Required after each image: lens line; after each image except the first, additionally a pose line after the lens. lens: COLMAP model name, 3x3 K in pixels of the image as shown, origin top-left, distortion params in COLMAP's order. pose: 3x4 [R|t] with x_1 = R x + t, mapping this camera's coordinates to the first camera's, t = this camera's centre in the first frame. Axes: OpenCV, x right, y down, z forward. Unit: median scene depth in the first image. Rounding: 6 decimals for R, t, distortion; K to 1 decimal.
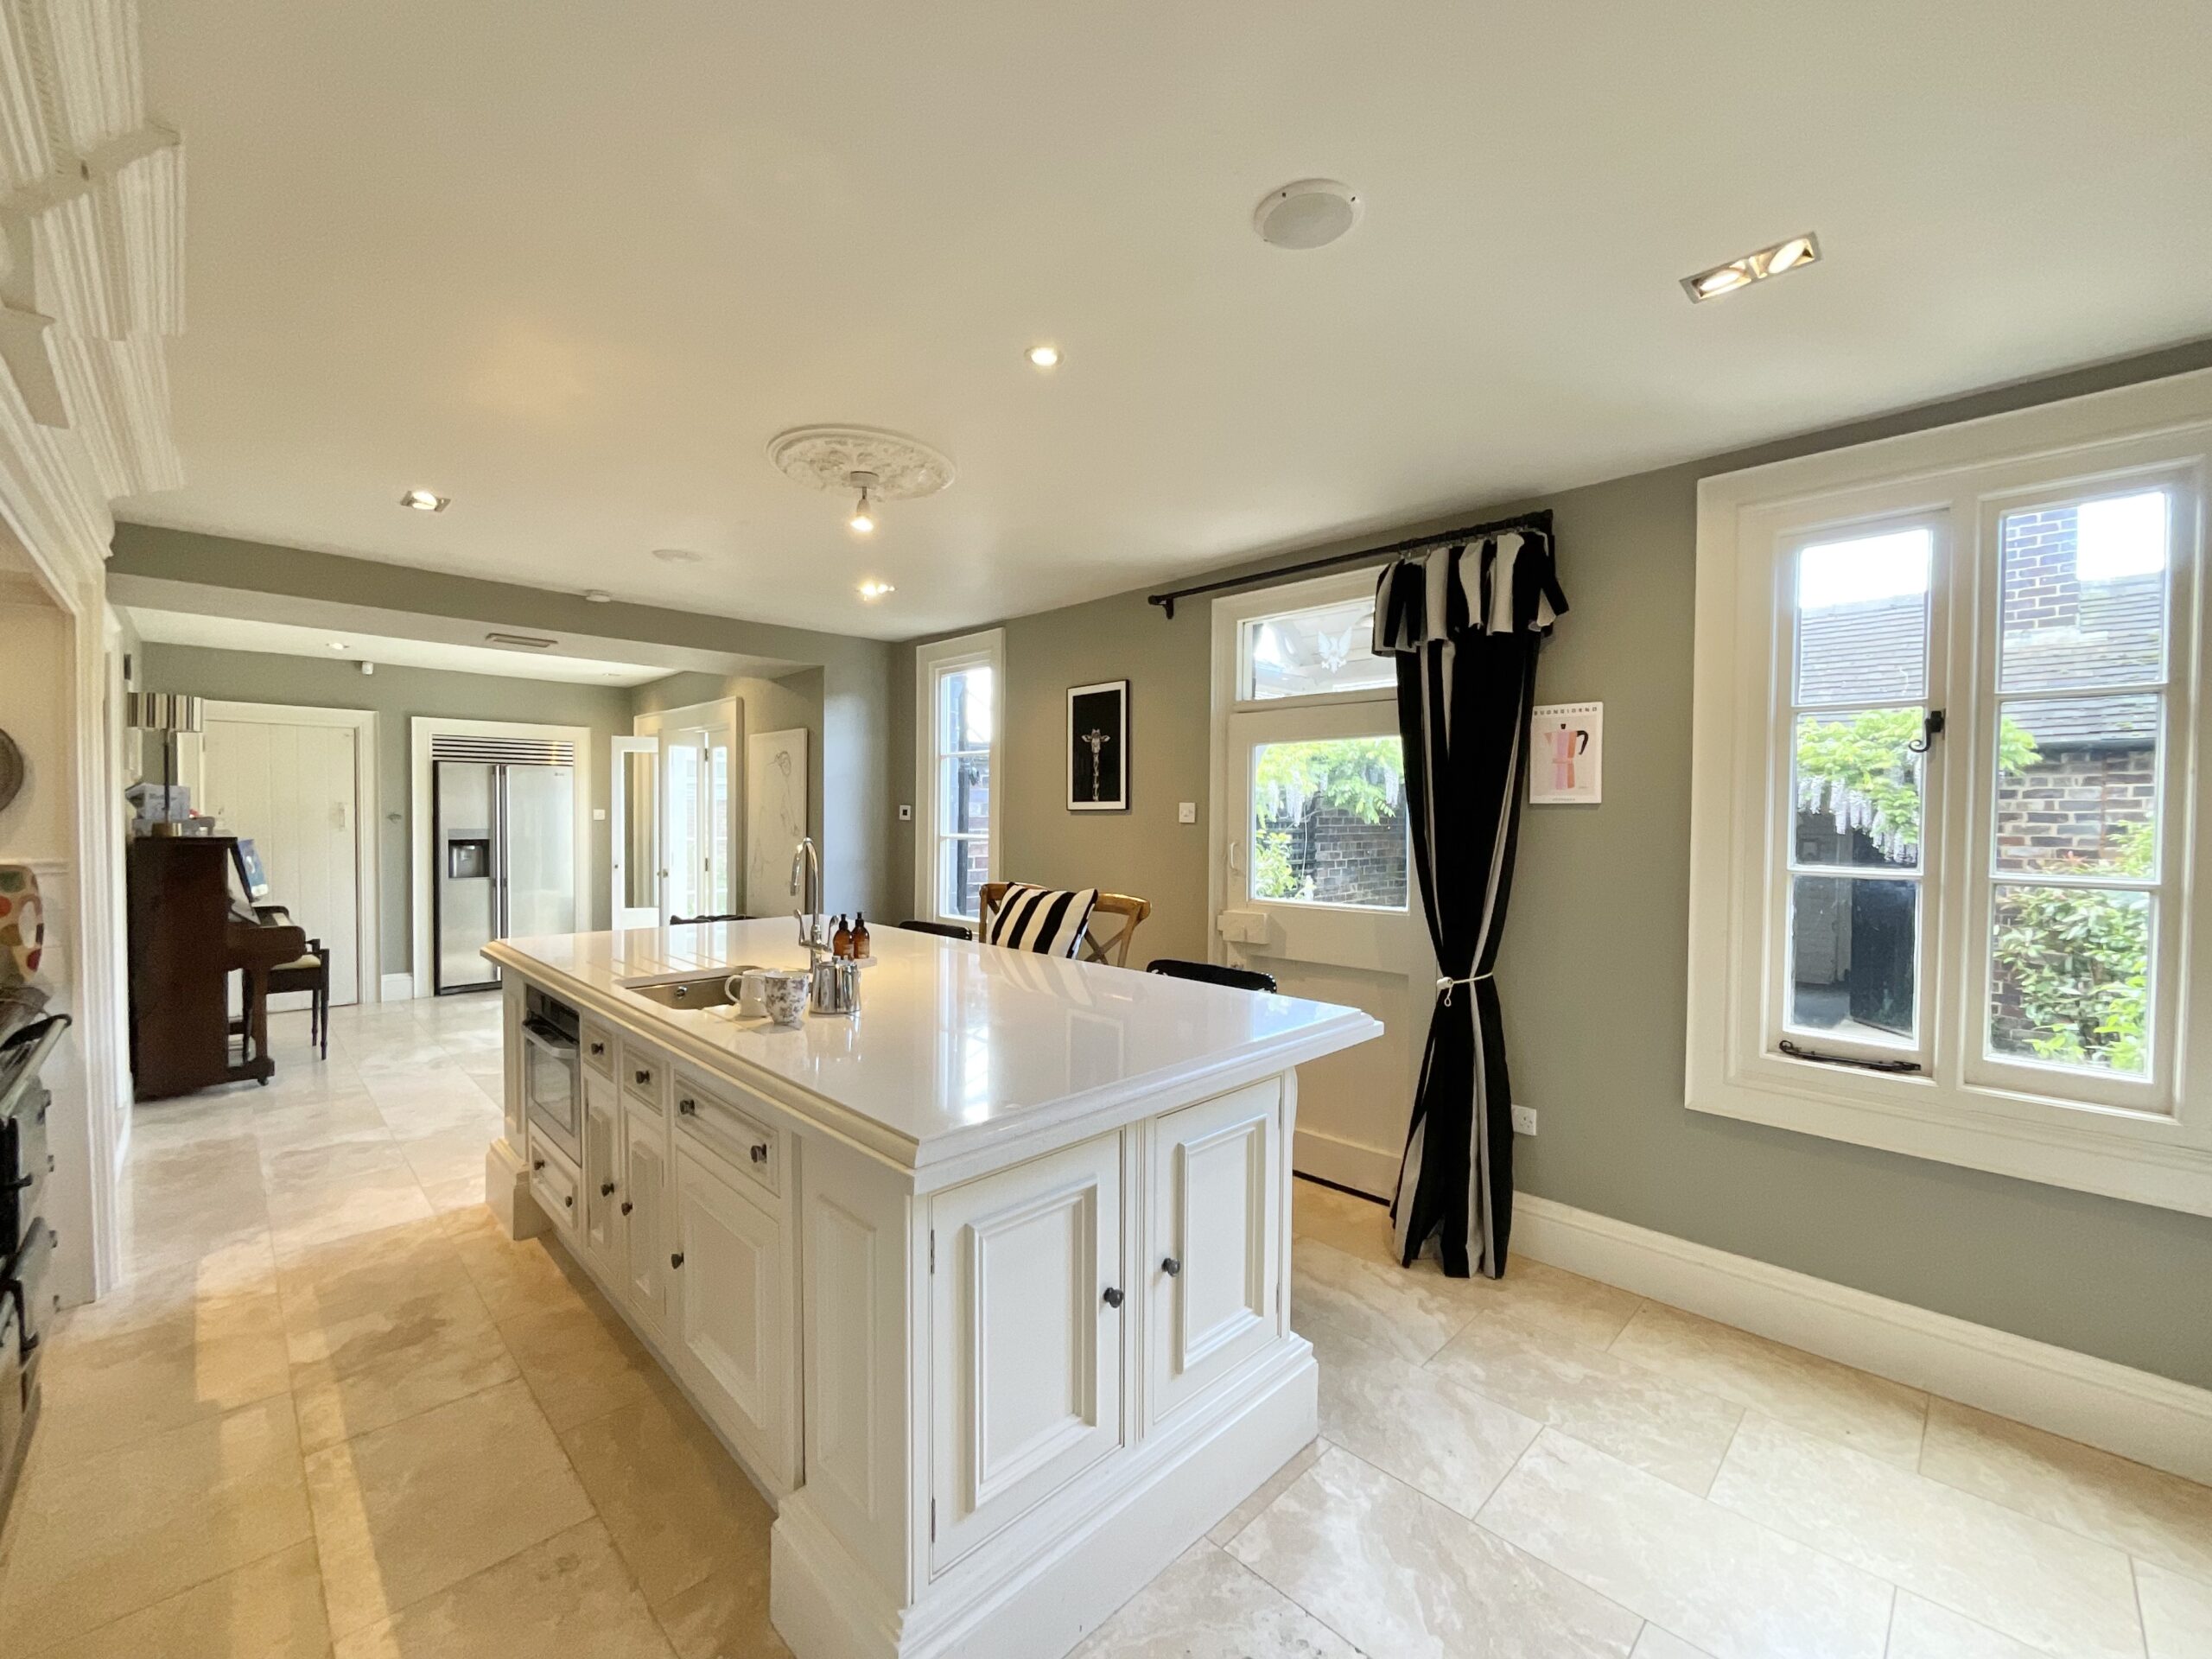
lens RADIAL K [[905.1, 0, 1106.0], [0, 905.1, 829.5], [0, 0, 1]] dist [-0.001878, -0.000466]
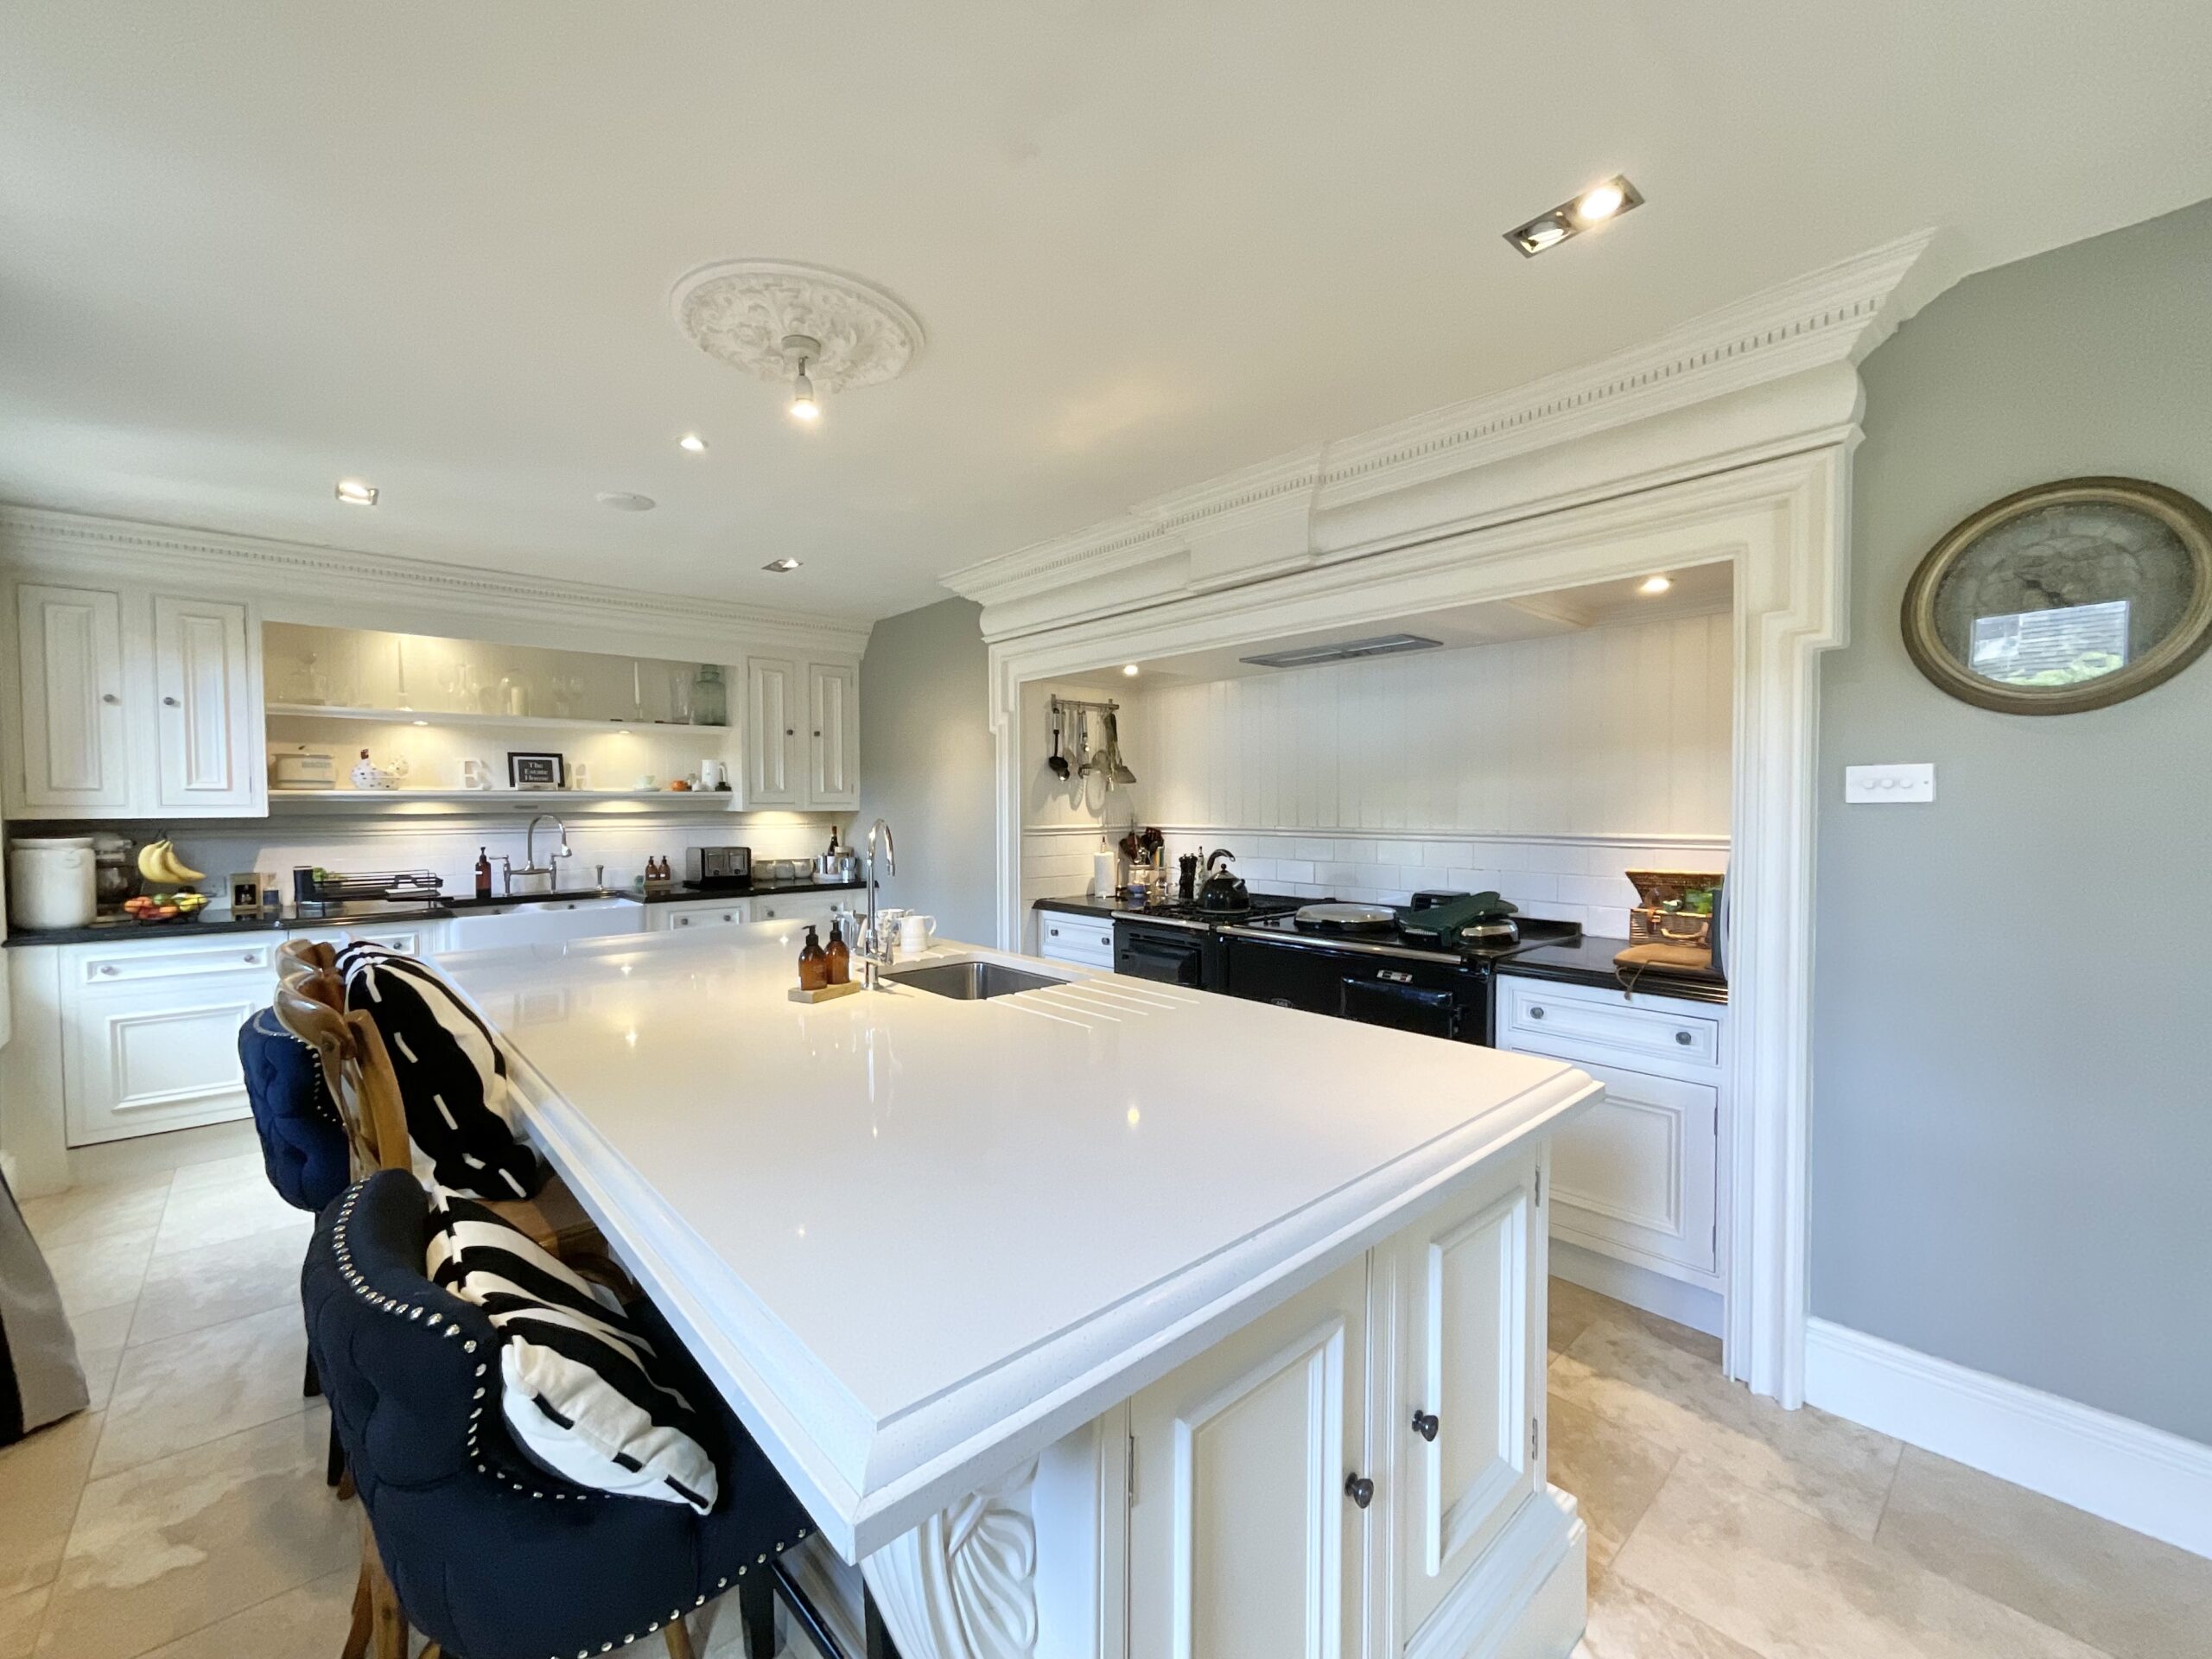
lens RADIAL K [[896.9, 0, 1110.0], [0, 896.9, 832.8], [0, 0, 1]] dist [0.001109, 0.000070]
pose [[-0.999026, -0.004390, 0.043896, -0.406005], [-0.002177, 0.998730, 0.050341, -0.014815], [-0.044061, 0.050197, -0.997767, 1.275649]]
